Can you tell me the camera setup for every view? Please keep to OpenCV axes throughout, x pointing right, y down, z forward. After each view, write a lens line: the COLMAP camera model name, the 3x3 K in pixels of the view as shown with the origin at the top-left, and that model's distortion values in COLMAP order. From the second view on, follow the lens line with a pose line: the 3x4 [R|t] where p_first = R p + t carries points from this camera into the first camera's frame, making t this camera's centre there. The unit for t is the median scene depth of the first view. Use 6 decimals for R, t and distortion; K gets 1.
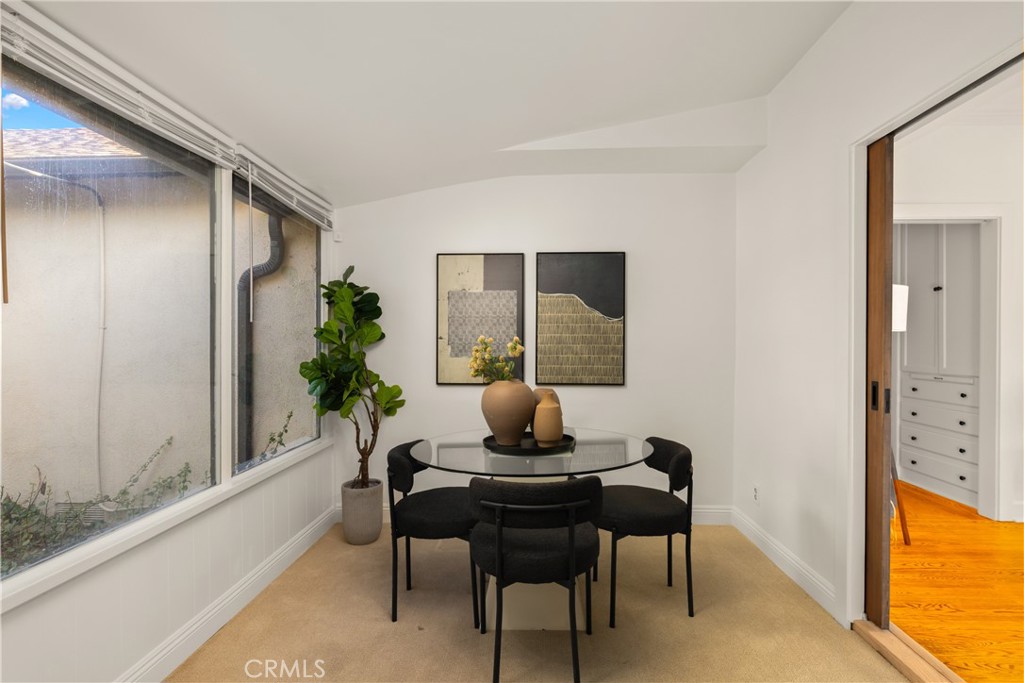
lens RADIAL K [[512.6, 0, 512.0], [0, 512.6, 341.5], [0, 0, 1]] dist [0.001590, 0.000170]
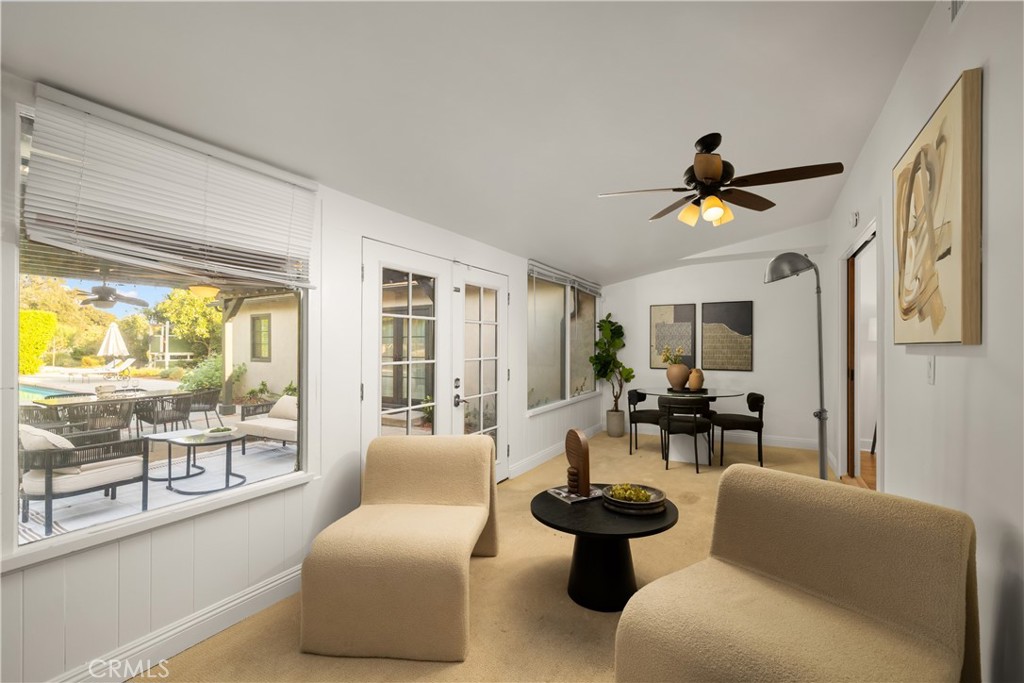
lens RADIAL K [[431.1, 0, 512.0], [0, 431.1, 341.5], [0, 0, 1]] dist [0.003532, 0.000381]
pose [[0.883765, -0.003335, -0.467919, 0.181456], [-0.000191, 0.999972, -0.007488, -0.011945], [0.467931, 0.006707, 0.883740, -0.835421]]
